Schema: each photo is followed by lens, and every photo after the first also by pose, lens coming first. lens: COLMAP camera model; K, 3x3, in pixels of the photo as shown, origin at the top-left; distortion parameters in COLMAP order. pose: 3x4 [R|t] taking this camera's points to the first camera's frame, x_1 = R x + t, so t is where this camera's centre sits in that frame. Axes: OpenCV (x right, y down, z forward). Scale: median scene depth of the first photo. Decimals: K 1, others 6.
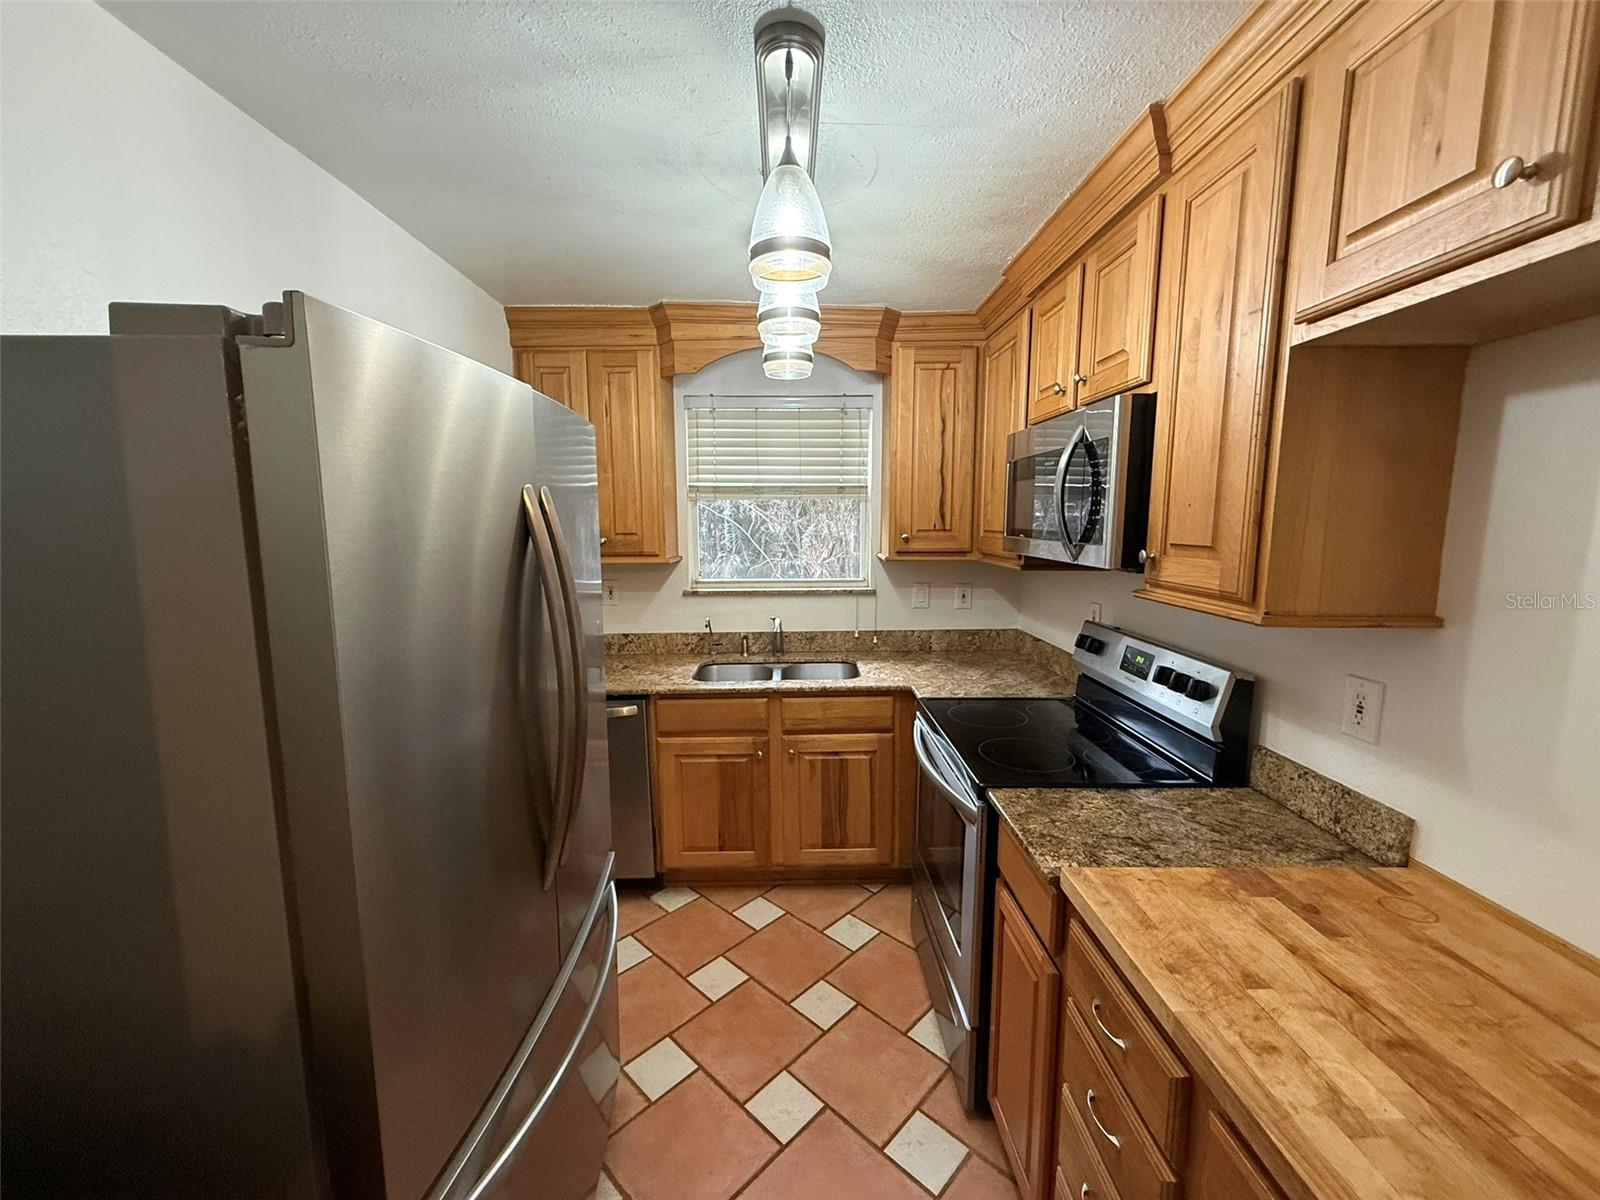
lens RADIAL K [[641.9, 0, 803.0], [0, 641.9, 592.5], [0, 0, 1]] dist [0.002518, 0.000528]
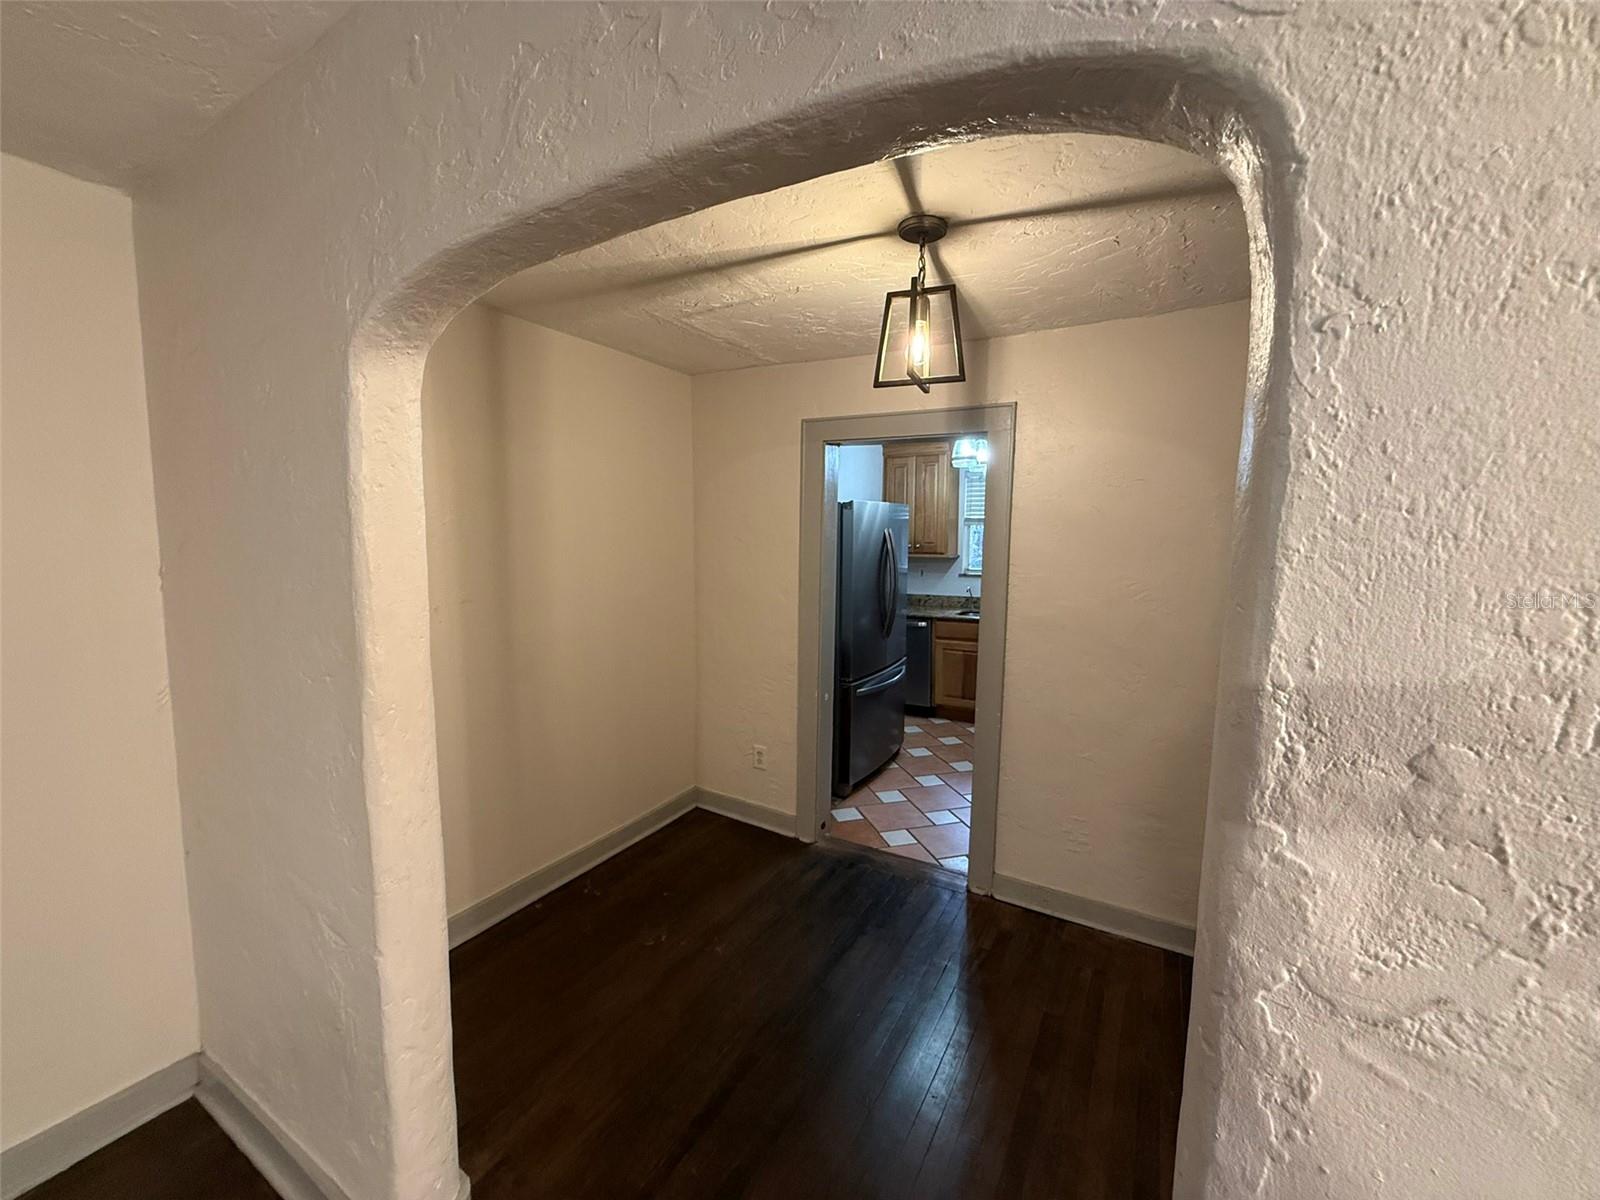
lens RADIAL K [[641.9, 0, 801.2], [0, 641.9, 596.5], [0, 0, 1]] dist [0.002518, 0.000528]
pose [[0.860418, 0.058311, -0.506242, 0.433848], [-0.064934, 0.997879, 0.004576, 0.100917], [0.505435, 0.028935, 0.862380, -0.999316]]
